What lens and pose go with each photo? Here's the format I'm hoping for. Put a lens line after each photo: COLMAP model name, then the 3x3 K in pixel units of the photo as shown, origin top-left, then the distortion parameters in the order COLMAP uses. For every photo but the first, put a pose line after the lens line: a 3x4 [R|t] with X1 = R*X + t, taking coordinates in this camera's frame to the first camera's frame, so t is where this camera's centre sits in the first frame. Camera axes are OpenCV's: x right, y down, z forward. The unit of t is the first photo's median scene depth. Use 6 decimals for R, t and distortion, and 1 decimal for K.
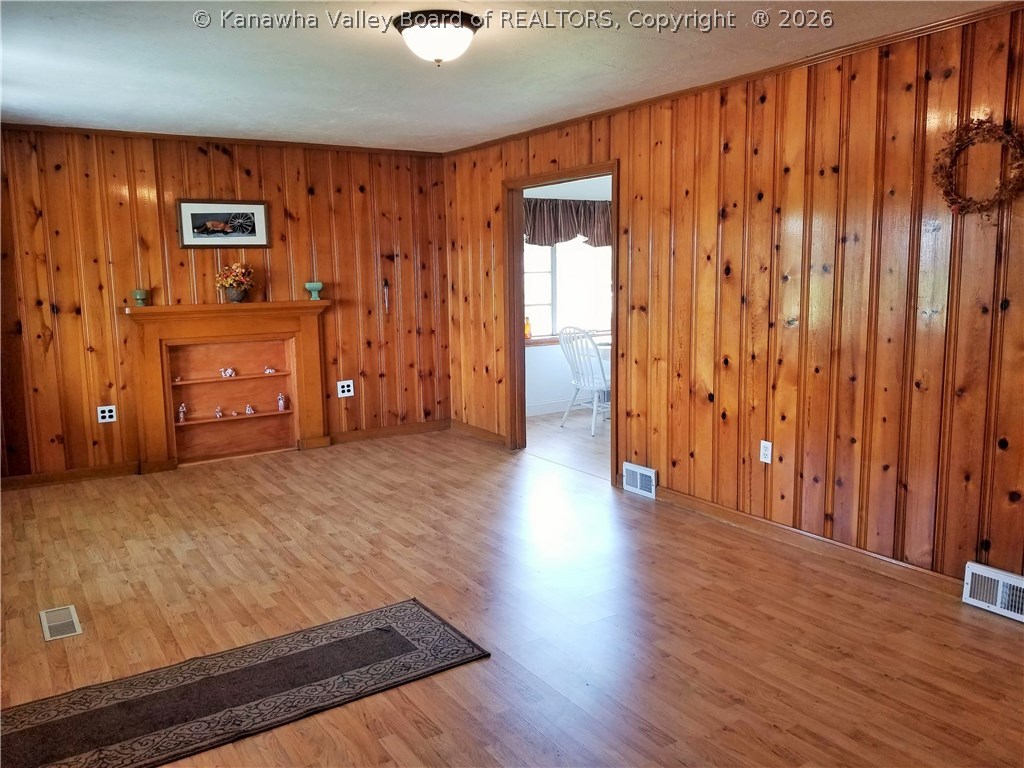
lens RADIAL K [[801.9, 0, 501.9], [0, 801.9, 382.1], [0, 0, 1]] dist [0.089574, -0.142212]
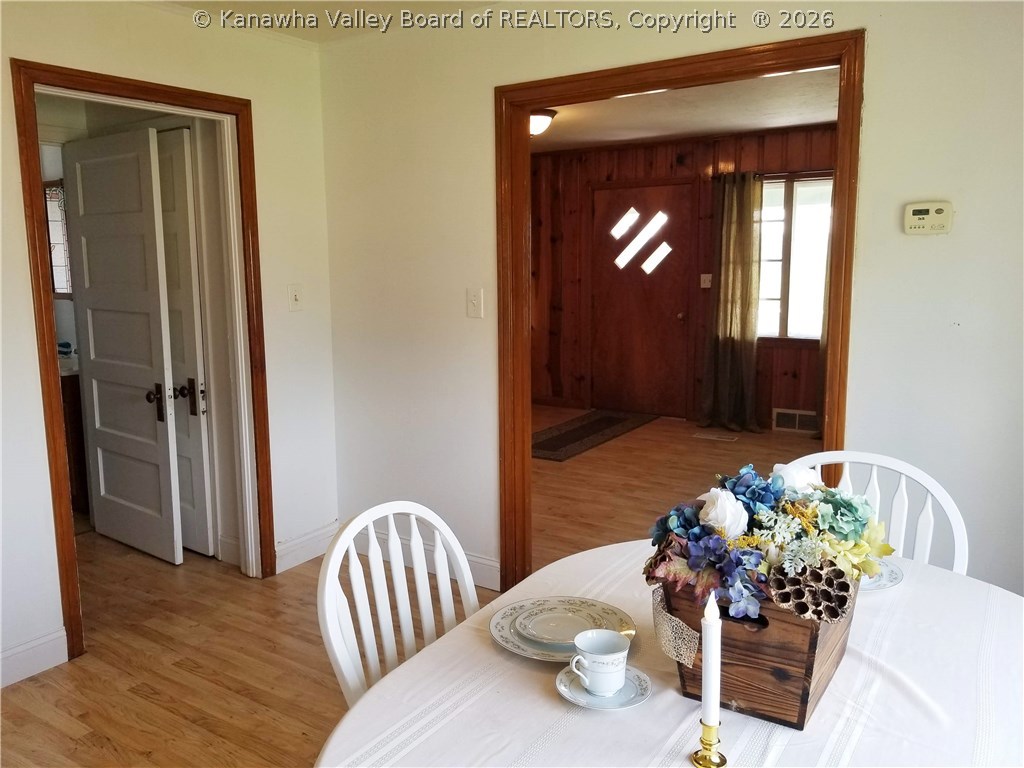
lens RADIAL K [[801.9, 0, 501.9], [0, 801.9, 382.1], [0, 0, 1]] dist [0.089574, -0.142212]
pose [[-0.915317, 0.082549, -0.394182, 0.363187], [-0.037414, 0.957106, 0.287314, -0.198111], [0.400992, 0.277731, -0.872967, 1.357263]]
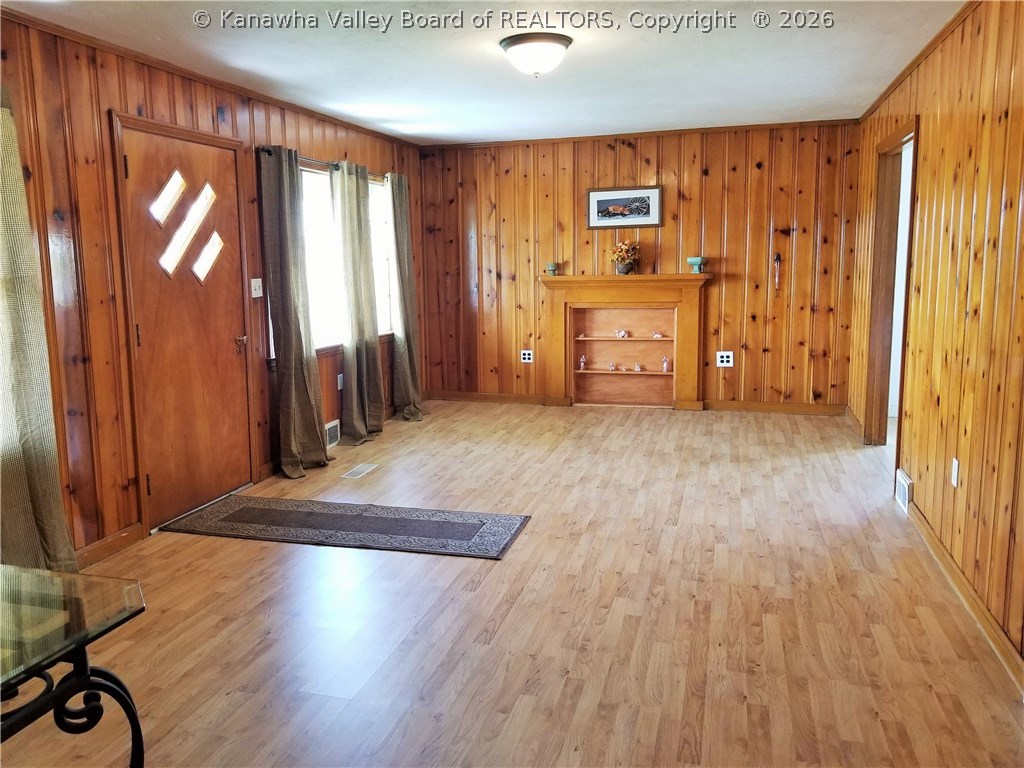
lens RADIAL K [[801.9, 0, 501.9], [0, 801.9, 382.1], [0, 0, 1]] dist [0.089574, -0.142212]
pose [[0.654821, 0.123037, -0.745702, 0.439664], [-0.102160, 0.992014, 0.073968, -0.011067], [0.748848, 0.027745, 0.662161, 0.092981]]
